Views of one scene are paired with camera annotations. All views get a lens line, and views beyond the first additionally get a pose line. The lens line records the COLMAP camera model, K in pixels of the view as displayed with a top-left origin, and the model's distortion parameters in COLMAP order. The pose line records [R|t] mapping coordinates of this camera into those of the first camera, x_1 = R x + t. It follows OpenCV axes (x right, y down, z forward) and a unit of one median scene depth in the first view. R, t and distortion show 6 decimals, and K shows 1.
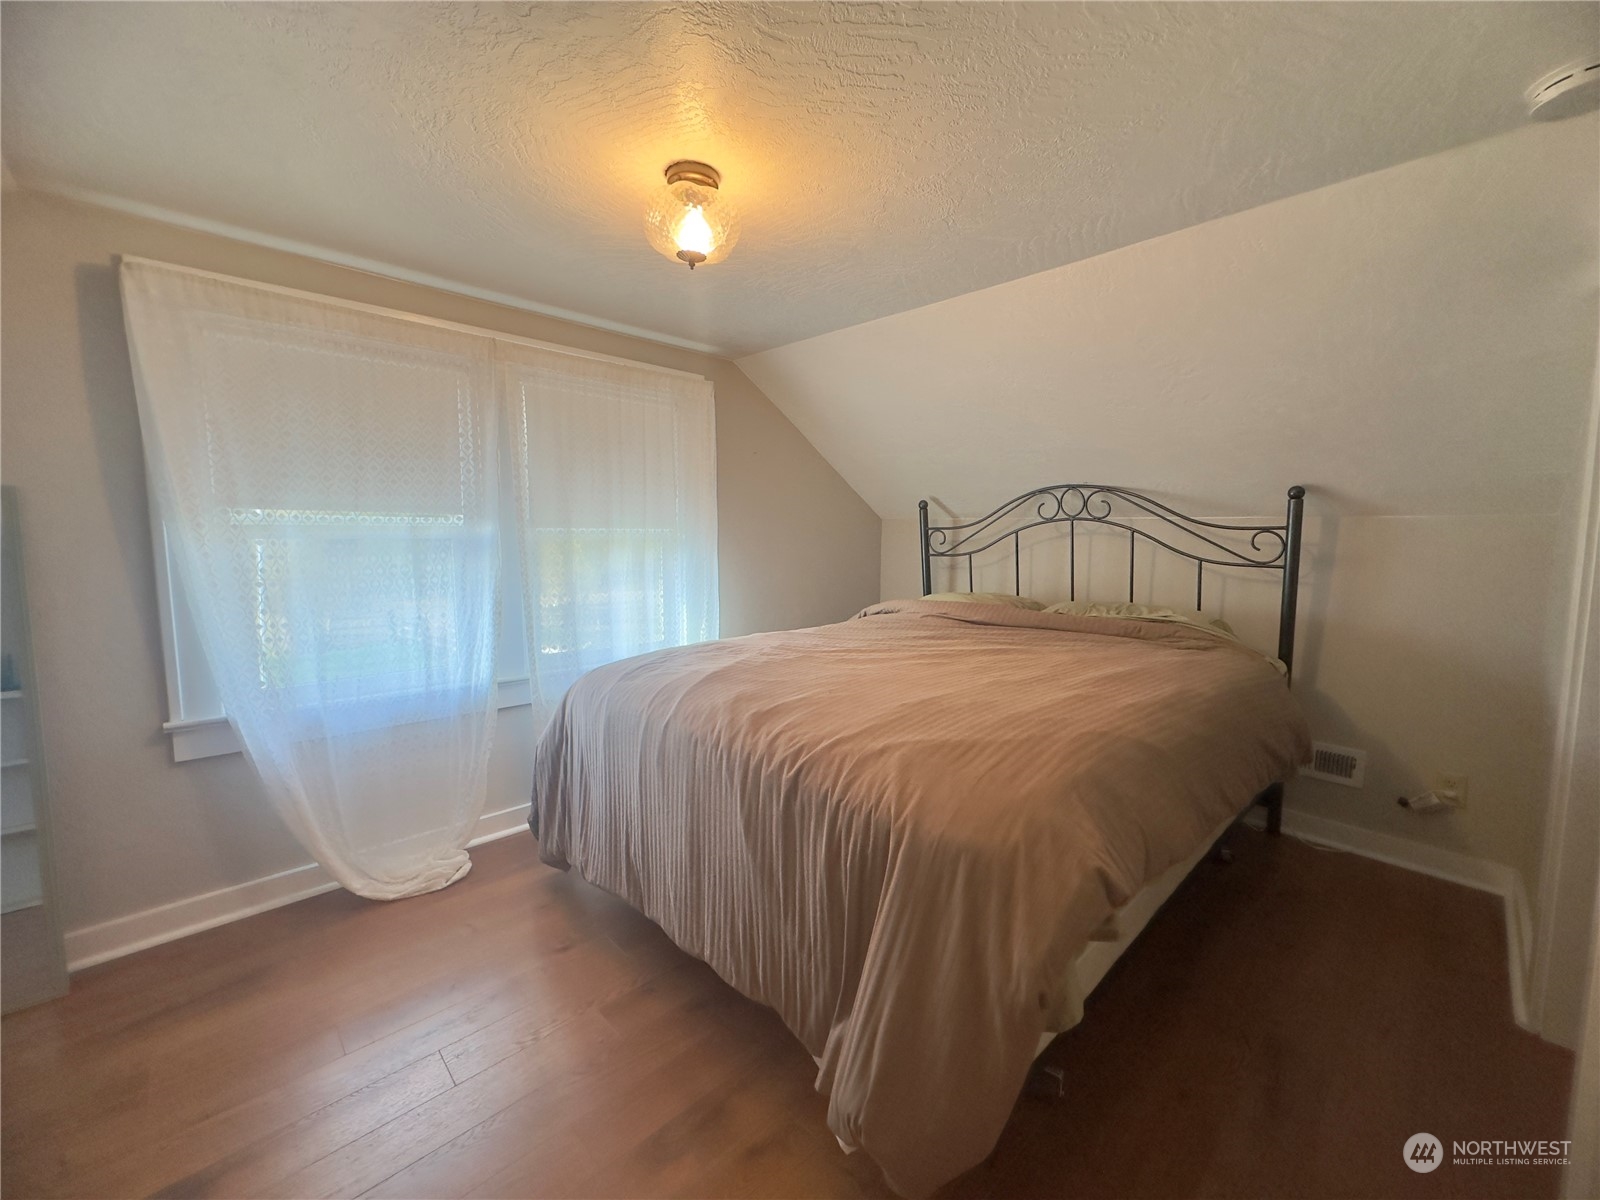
lens RADIAL K [[637.2, 0, 800.0], [0, 637.2, 594.8], [0, 0, 1]] dist [-0.001149, 0.000195]
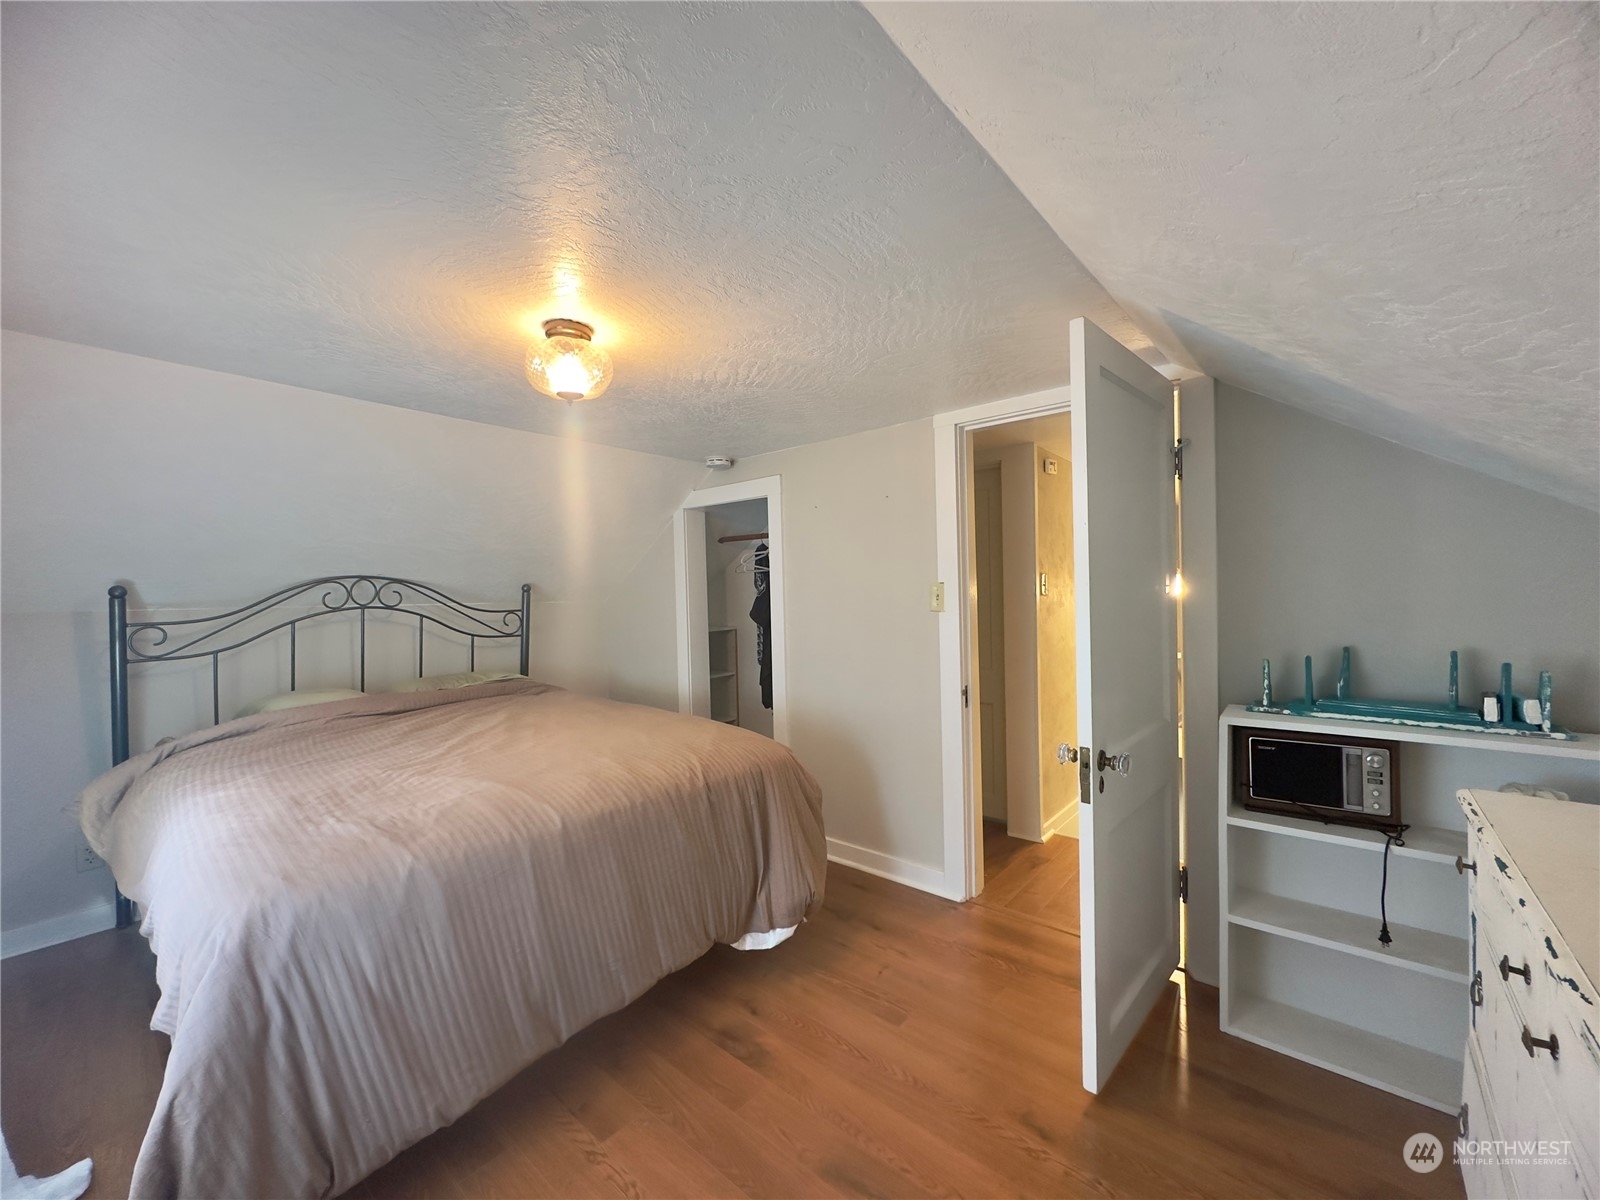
lens RADIAL K [[637.2, 0, 798.2], [0, 637.2, 602.4], [0, 0, 1]] dist [-0.001149, 0.000195]
pose [[-0.101475, -0.018782, 0.994661, -0.705521], [0.117134, 0.992642, 0.030694, -0.076392], [-0.987918, 0.119624, -0.098528, 0.395502]]
